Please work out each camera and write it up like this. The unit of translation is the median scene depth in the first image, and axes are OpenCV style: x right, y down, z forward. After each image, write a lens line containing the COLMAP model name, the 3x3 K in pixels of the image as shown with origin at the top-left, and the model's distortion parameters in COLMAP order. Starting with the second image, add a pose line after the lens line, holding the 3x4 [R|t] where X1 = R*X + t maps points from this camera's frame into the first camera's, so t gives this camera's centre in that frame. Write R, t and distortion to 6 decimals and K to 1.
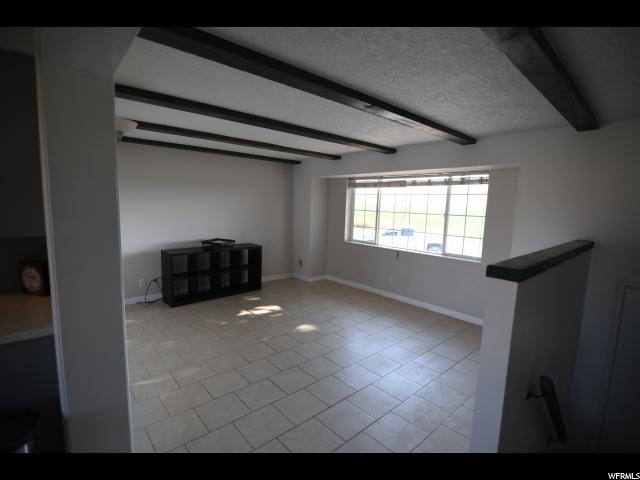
lens RADIAL K [[307.8, 0, 317.7], [0, 307.8, 238.8], [0, 0, 1]] dist [-0.001782, -0.004803]
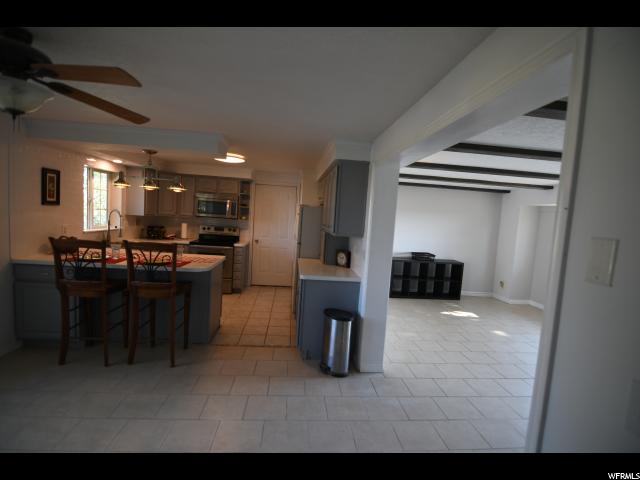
lens RADIAL K [[307.8, 0, 320.0], [0, 307.8, 241.4], [0, 0, 1]] dist [-0.001782, -0.004803]
pose [[0.808286, 0.072582, -0.584300, 0.056502], [-0.108684, 0.993712, -0.026909, 0.032996], [0.578672, 0.085255, 0.811092, -0.293180]]
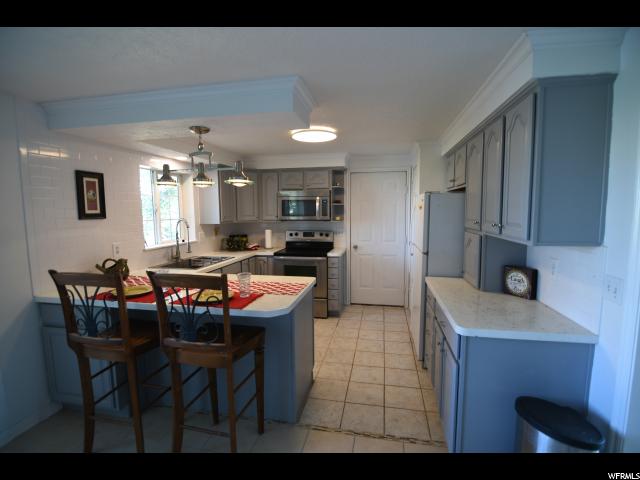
lens RADIAL K [[307.8, 0, 322.3], [0, 307.8, 241.3], [0, 0, 1]] dist [-0.001782, -0.004803]
pose [[0.610530, 0.045877, -0.790663, -0.183169], [-0.065262, 0.997840, 0.007504, 0.007382], [0.789300, 0.047019, 0.612205, -0.102324]]
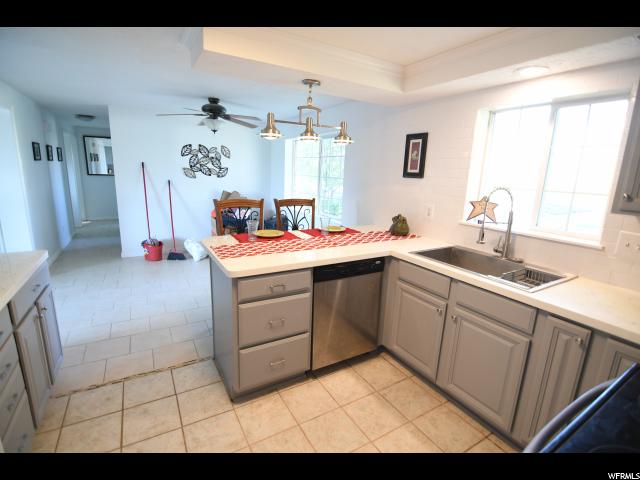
lens RADIAL K [[307.8, 0, 314.9], [0, 307.8, 239.1], [0, 0, 1]] dist [-0.001782, -0.004803]
pose [[-0.979133, -0.109612, 0.171127, -0.769186], [-0.046014, 0.939777, 0.338677, -0.080181], [-0.197944, 0.323736, -0.925210, 0.518085]]
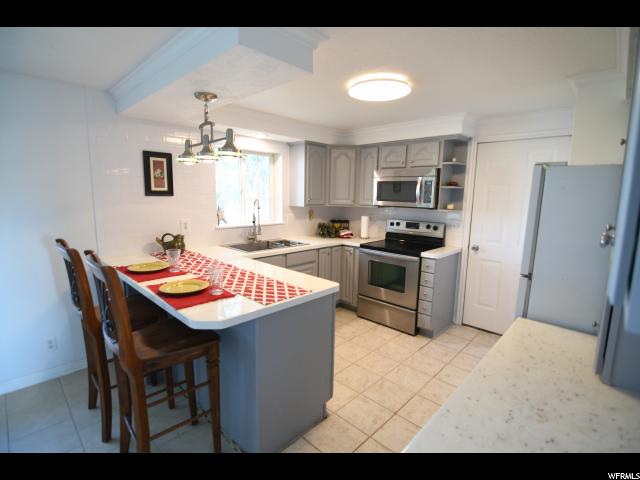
lens RADIAL K [[313.8, 0, 321.6], [0, 313.8, 241.6], [0, 0, 1]] dist [-0.001818, -0.000606]
pose [[0.093296, 0.123325, -0.987971, -0.221757], [-0.131234, 0.985165, 0.110582, -0.021323], [0.986952, 0.119339, 0.108096, 0.152132]]
